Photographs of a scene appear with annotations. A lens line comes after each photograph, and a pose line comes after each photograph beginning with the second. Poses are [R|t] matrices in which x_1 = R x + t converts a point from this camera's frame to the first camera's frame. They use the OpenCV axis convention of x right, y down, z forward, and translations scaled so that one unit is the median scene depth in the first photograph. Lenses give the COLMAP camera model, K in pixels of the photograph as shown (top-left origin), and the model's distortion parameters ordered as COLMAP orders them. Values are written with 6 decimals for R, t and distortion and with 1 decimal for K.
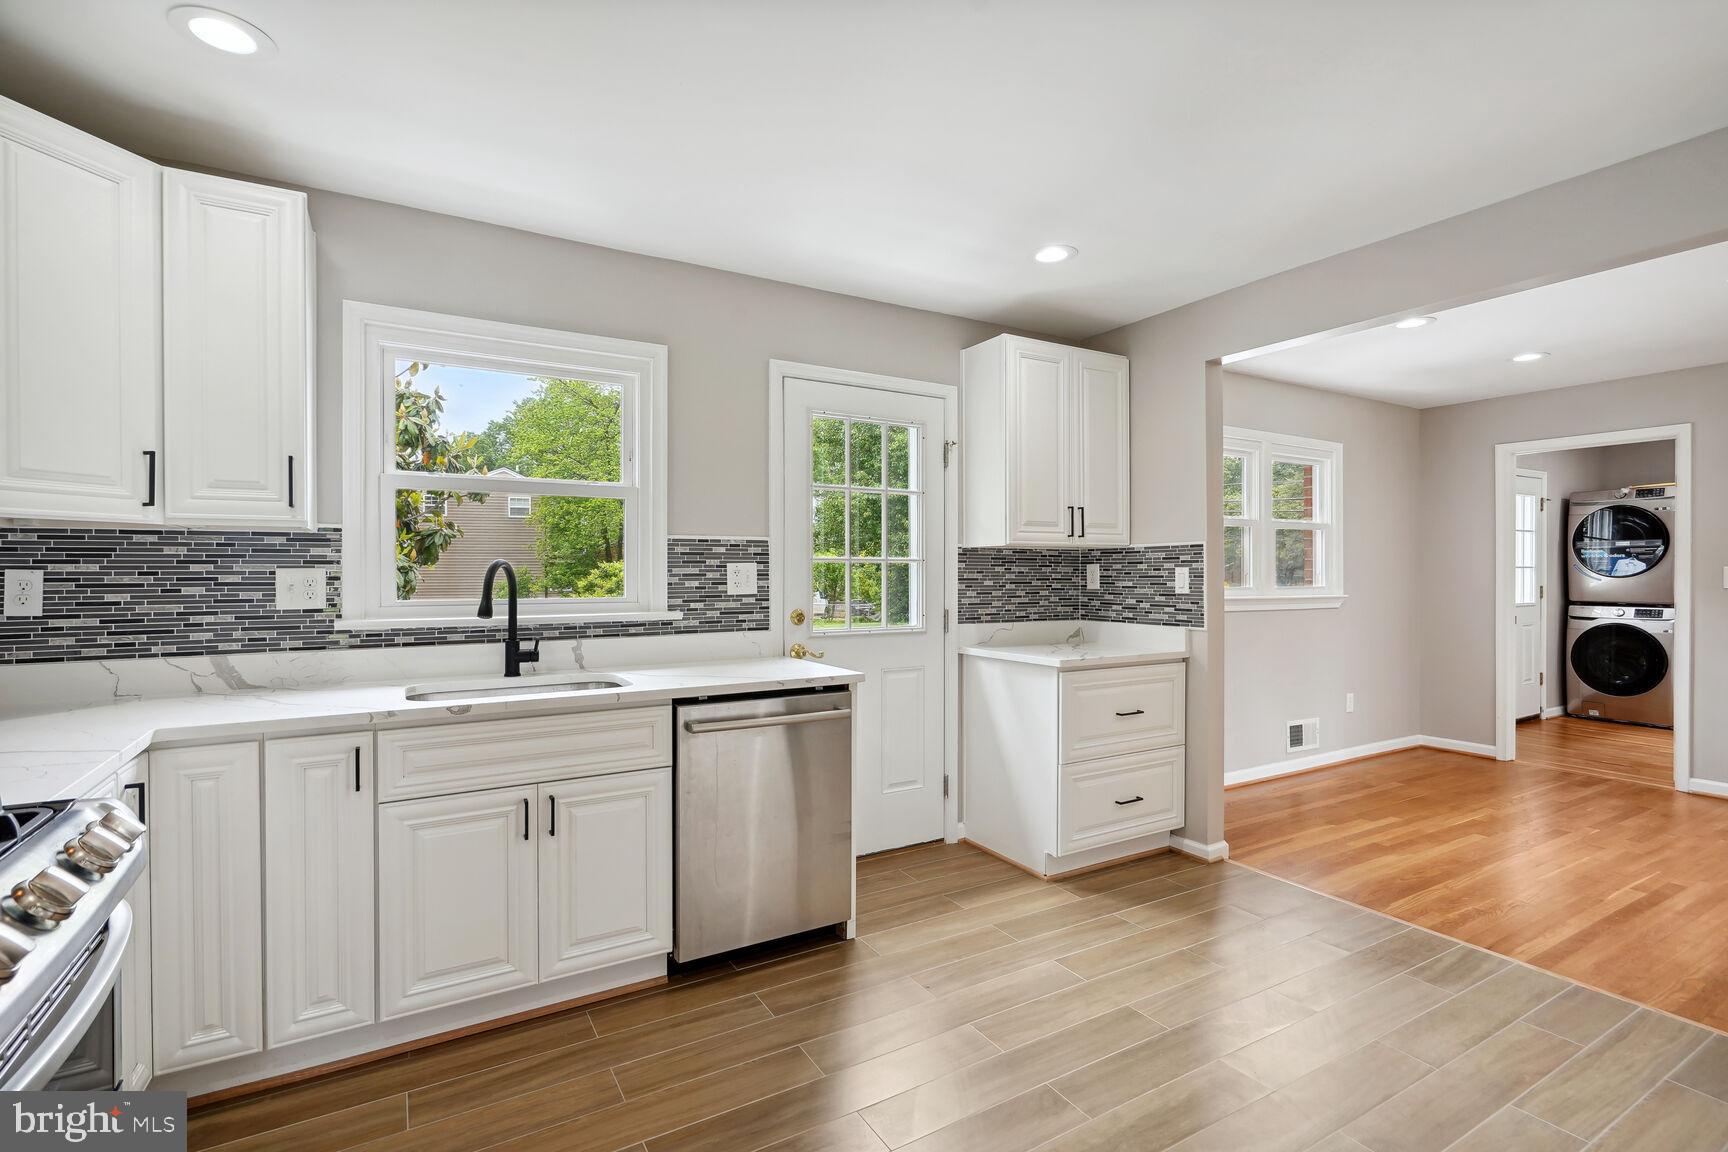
lens RADIAL K [[808.3, 0, 859.2], [0, 808.3, 578.1], [0, 0, 1]] dist [-0.005880, 0.002150]
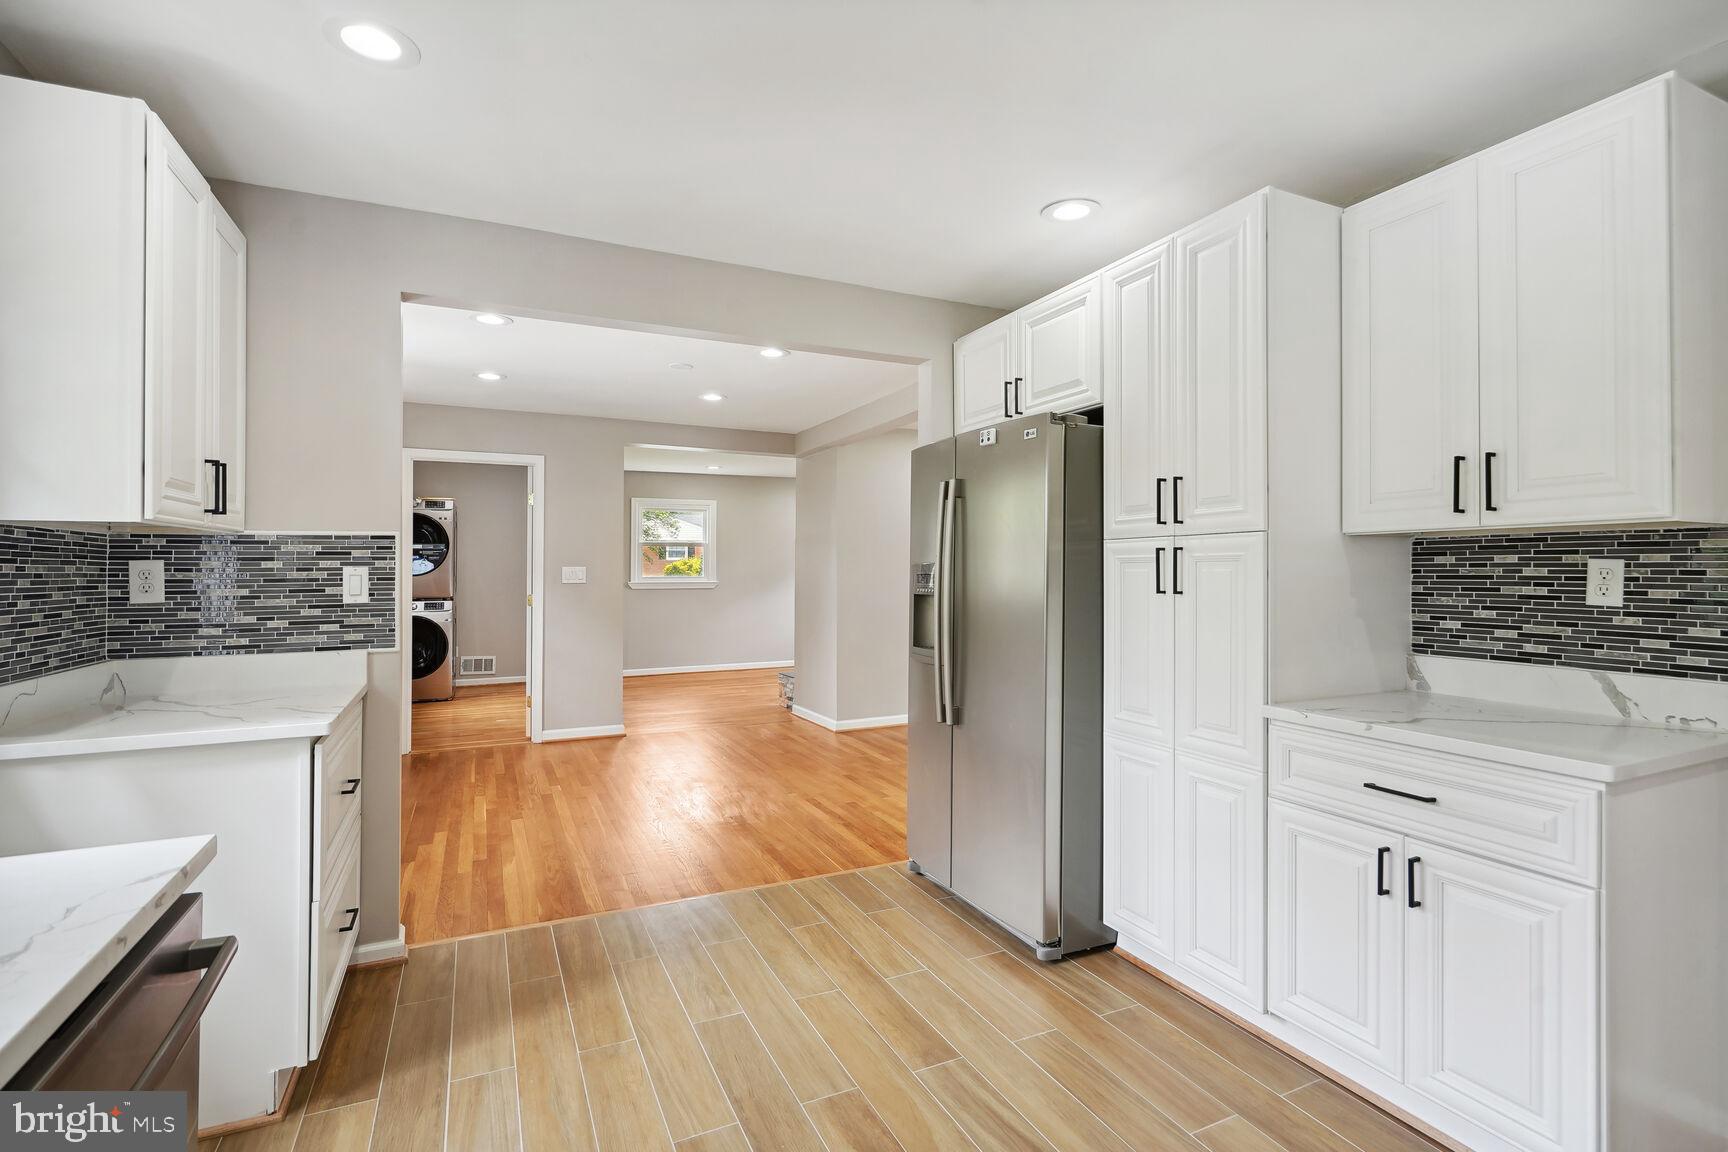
lens RADIAL K [[808.3, 0, 856.2], [0, 808.3, 565.3], [0, 0, 1]] dist [-0.005880, 0.002150]
pose [[0.088998, 0.004295, 0.996023, -0.307825], [0.010164, 0.999935, -0.005220, -0.007084], [-0.995980, 0.010588, 0.088949, 0.564631]]
